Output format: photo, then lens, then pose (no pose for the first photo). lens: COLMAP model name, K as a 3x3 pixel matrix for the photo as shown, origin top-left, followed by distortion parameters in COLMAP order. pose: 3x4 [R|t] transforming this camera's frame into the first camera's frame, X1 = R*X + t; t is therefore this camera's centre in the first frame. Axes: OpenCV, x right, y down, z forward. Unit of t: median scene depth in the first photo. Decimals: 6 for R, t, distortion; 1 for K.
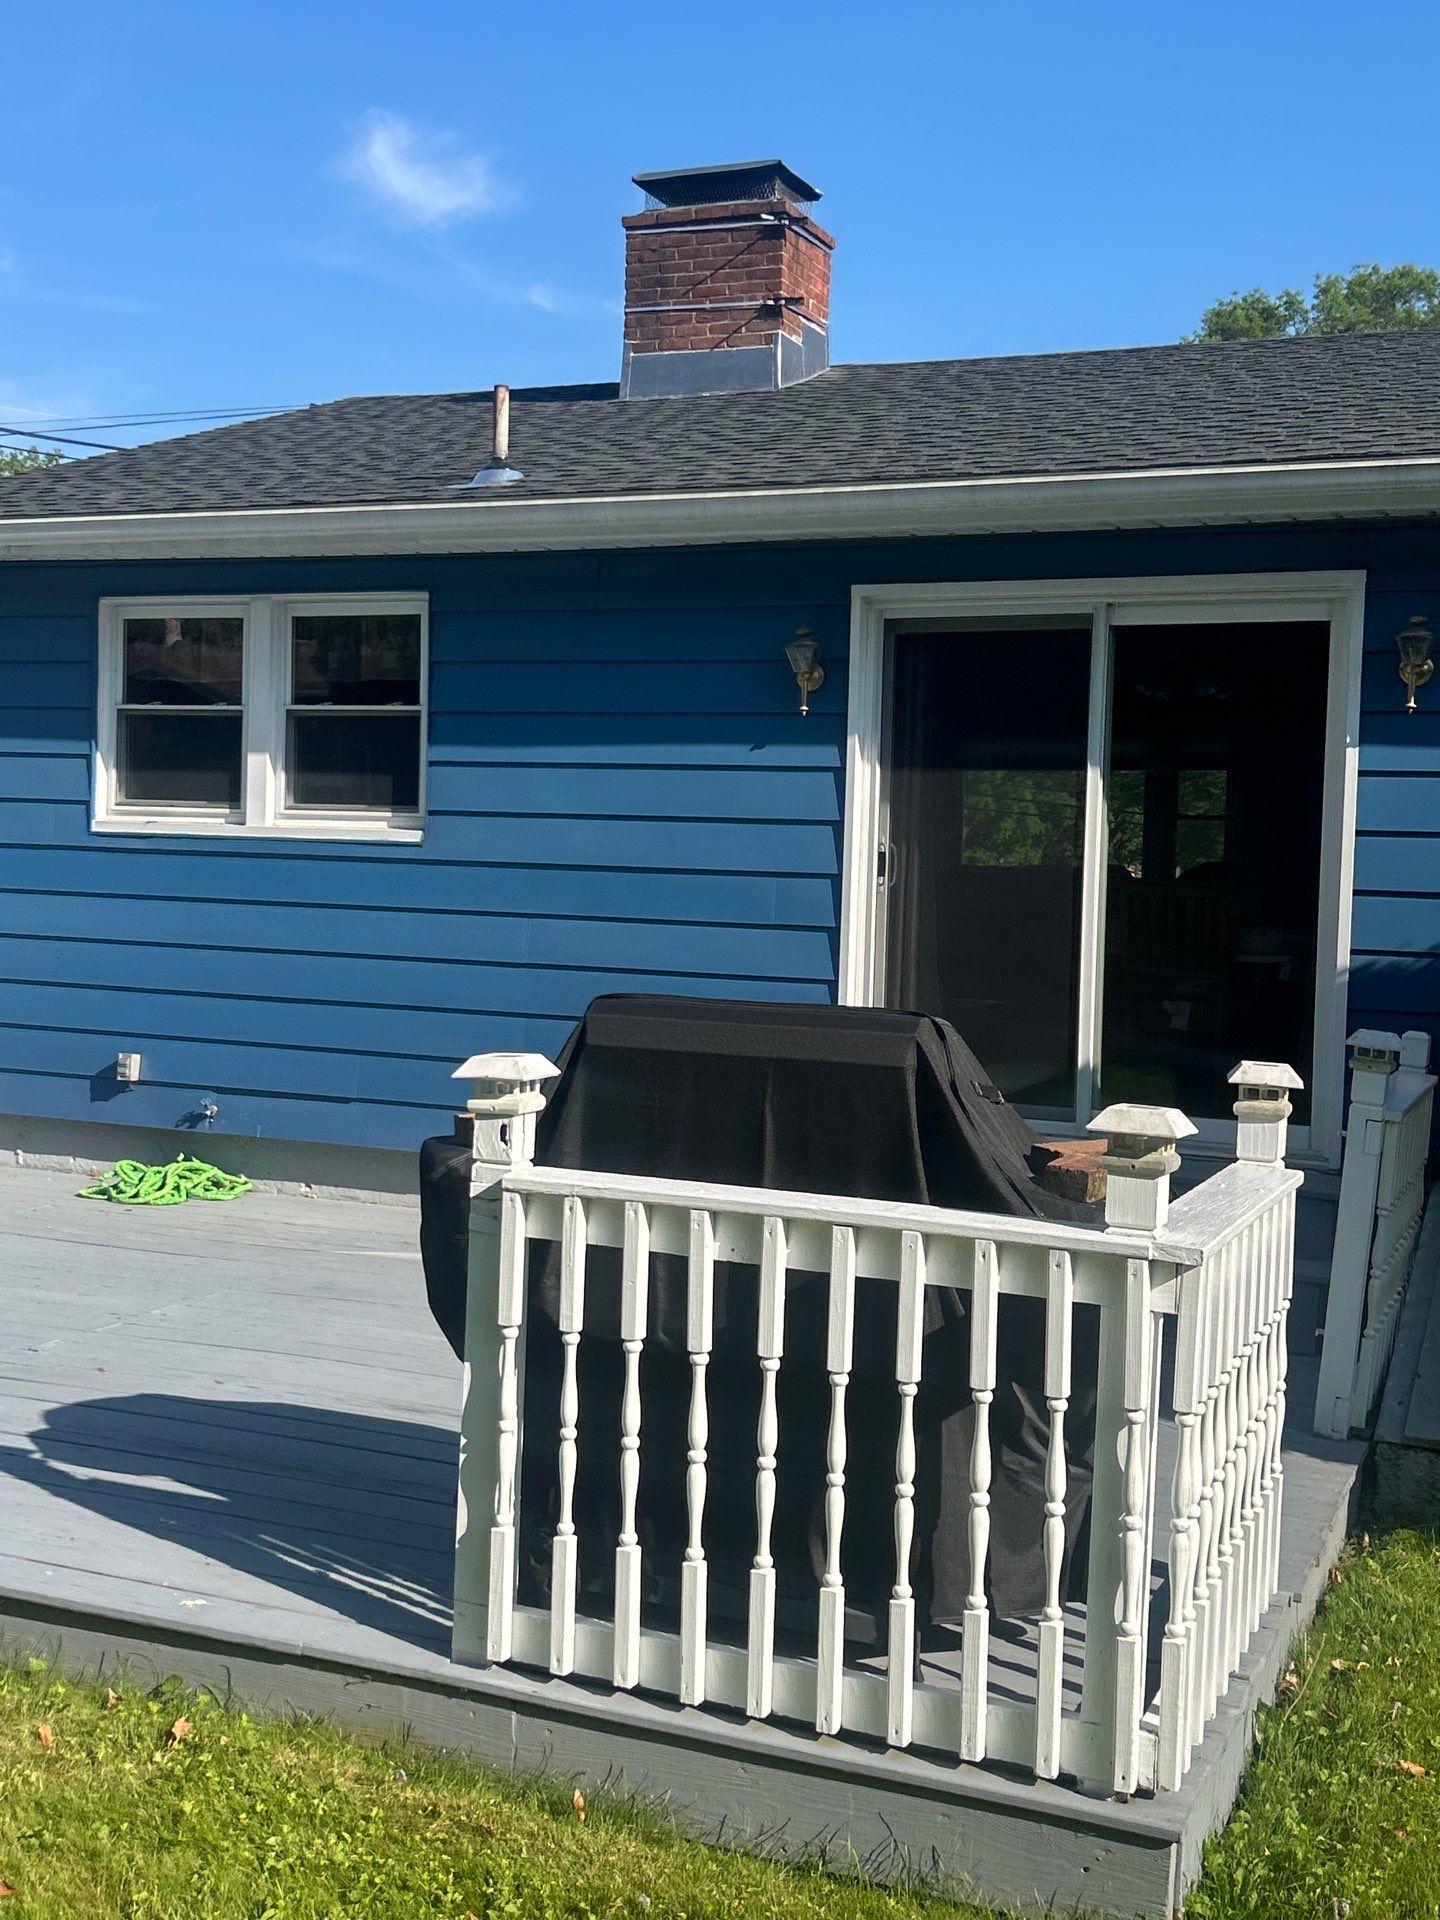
lens RADIAL K [[2138.3, 0, 720.0], [0, 2138.3, 960.0], [0, 0, 1]] dist [0.122379, -0.291212]
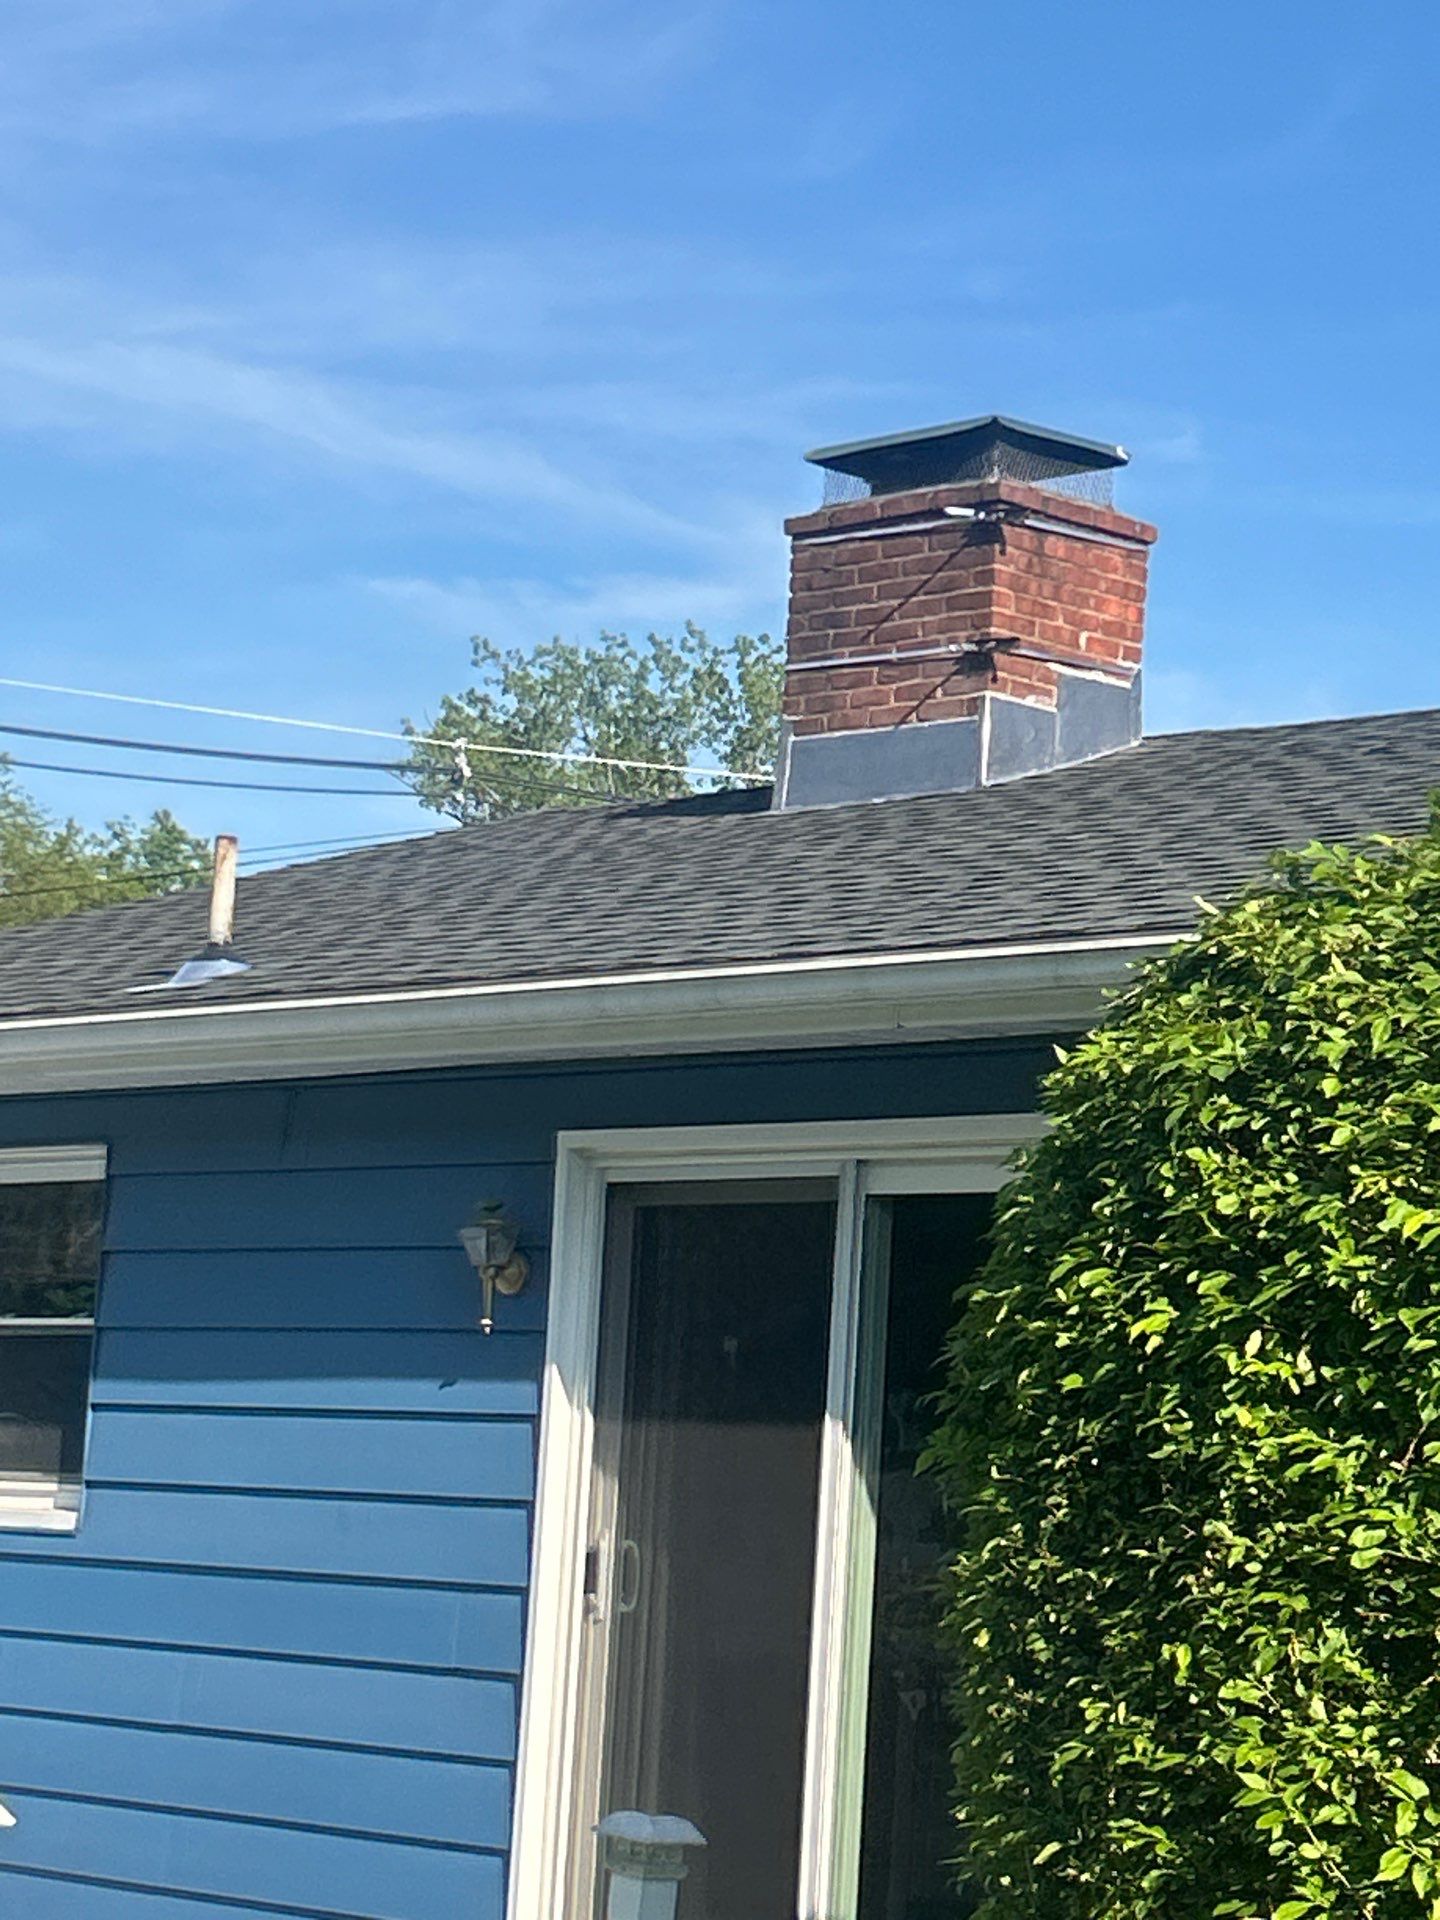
lens RADIAL K [[4756.0, 0, 718.4], [0, 4756.0, 998.4], [0, 0, 1]] dist [0.305762, -1.896662]
pose [[0.915149, -0.021963, -0.402518, 0.596523], [-0.053250, 0.983178, -0.174713, 0.027810], [0.399584, 0.181323, 0.898585, -0.230470]]
